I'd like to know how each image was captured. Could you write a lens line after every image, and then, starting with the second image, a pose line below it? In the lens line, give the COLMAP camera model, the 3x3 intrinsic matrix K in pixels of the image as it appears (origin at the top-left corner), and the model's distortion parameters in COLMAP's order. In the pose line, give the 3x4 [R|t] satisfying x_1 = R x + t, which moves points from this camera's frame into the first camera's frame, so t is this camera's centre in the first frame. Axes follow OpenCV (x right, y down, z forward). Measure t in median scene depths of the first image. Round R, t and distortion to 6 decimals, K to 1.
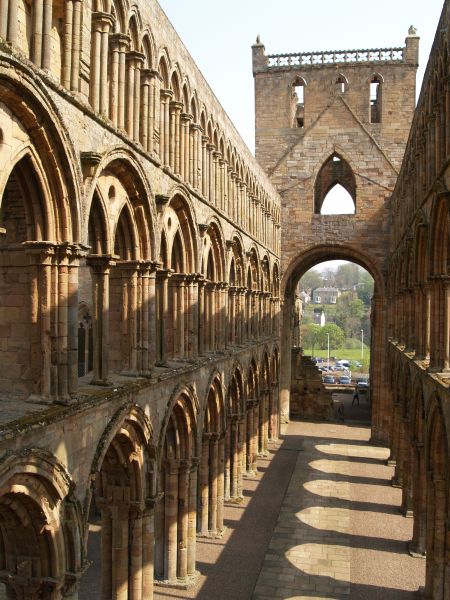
lens RADIAL K [[606.8, 0, 221.4], [0, 606.8, 301.5], [0, 0, 1]] dist [-0.111790, 0.023650]
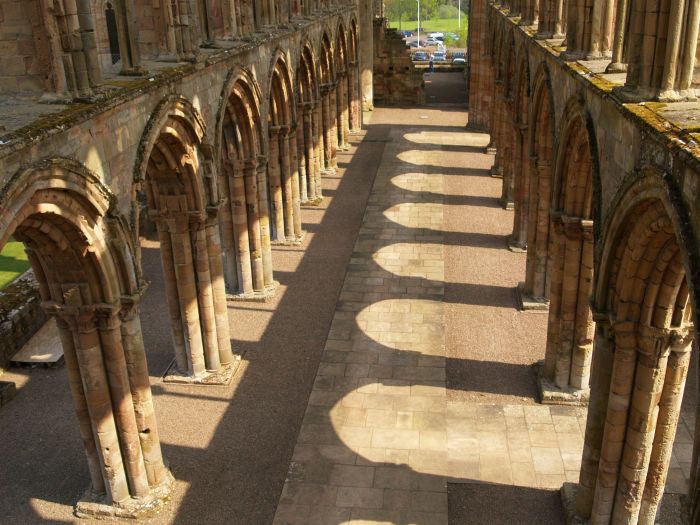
lens RADIAL K [[707.9, 0, 350.7], [0, 707.9, 268.7], [0, 0, 1]] dist [-0.111790, 0.023650]
pose [[0.995362, -0.073977, 0.061491, 0.008463], [0.043007, 0.913997, 0.403436, 0.009469], [-0.086048, -0.398921, 0.912939, 0.019919]]
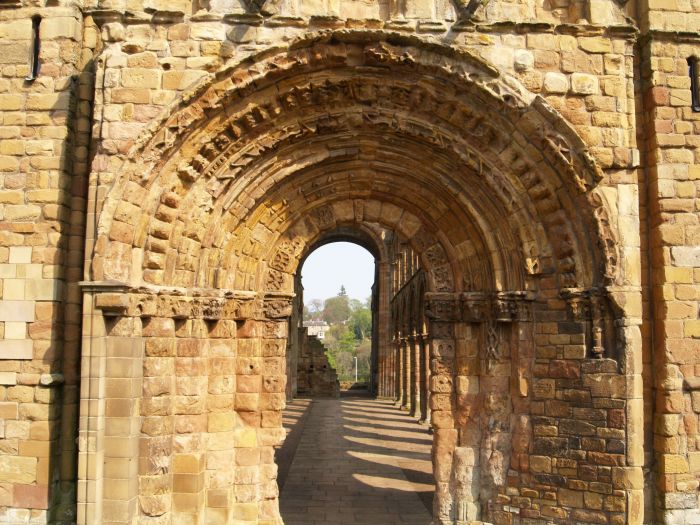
lens RADIAL K [[708.6, 0, 350.7], [0, 708.6, 272.3], [0, 0, 1]] dist [-0.107789, 0.010770]
pose [[0.973898, 0.013626, 0.226579, -0.179971], [0.010513, 0.994418, -0.104990, 0.291346], [-0.226744, 0.104632, 0.968318, -0.486539]]
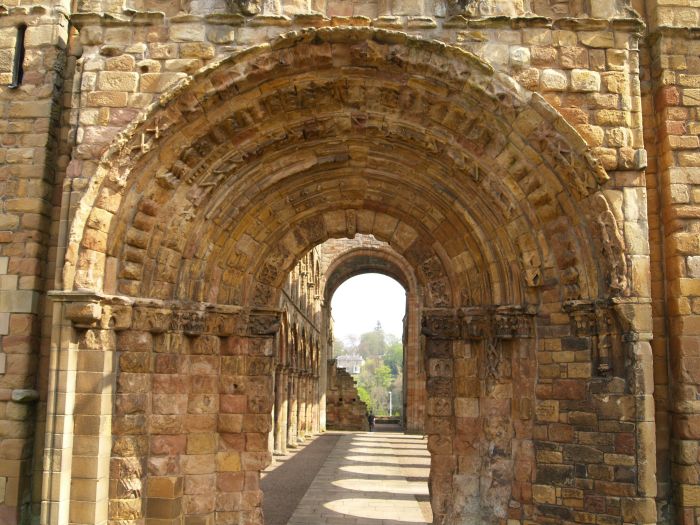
lens RADIAL K [[707.9, 0, 350.7], [0, 707.9, 268.7], [0, 0, 1]] dist [-0.111790, 0.023650]
pose [[0.984256, 0.025411, 0.174913, -0.144345], [0.002830, 0.987218, -0.159350, 0.302090], [-0.176727, 0.157337, 0.971603, -0.463486]]
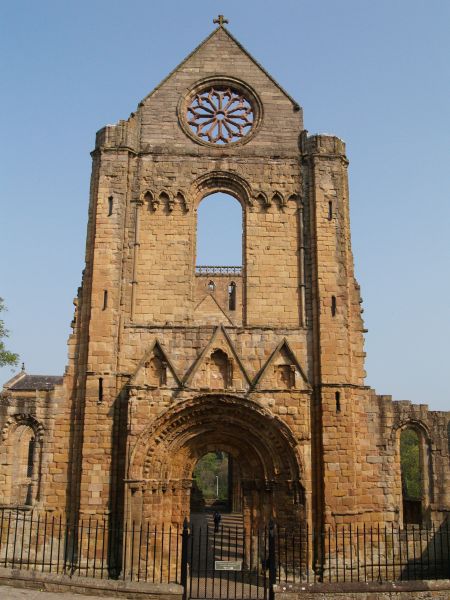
lens RADIAL K [[606.8, 0, 221.4], [0, 606.8, 301.5], [0, 0, 1]] dist [-0.111790, 0.023650]
pose [[0.970596, 0.051179, 0.235209, -0.338416], [0.012249, 0.965369, -0.260601, 0.227494], [-0.240401, 0.255819, 0.936357, -1.161793]]
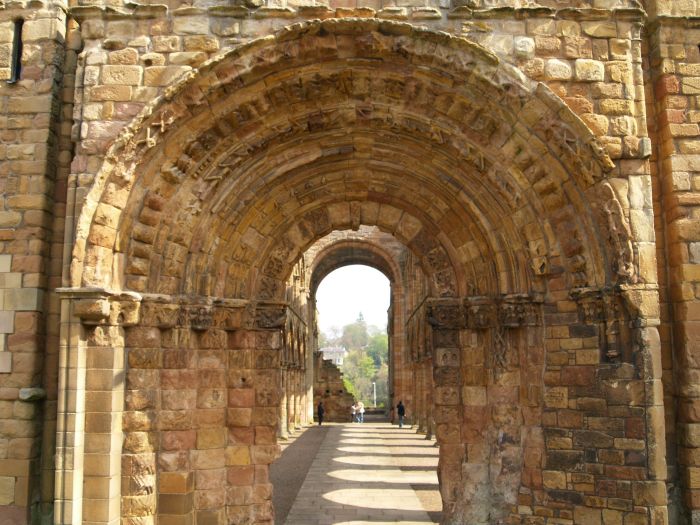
lens RADIAL K [[707.9, 0, 350.7], [0, 707.9, 268.7], [0, 0, 1]] dist [-0.111790, 0.023650]
pose [[0.979436, 0.006244, 0.201658, -0.160364], [0.024051, 0.988781, -0.147426, 0.301990], [-0.200316, 0.149245, 0.968297, -0.461182]]
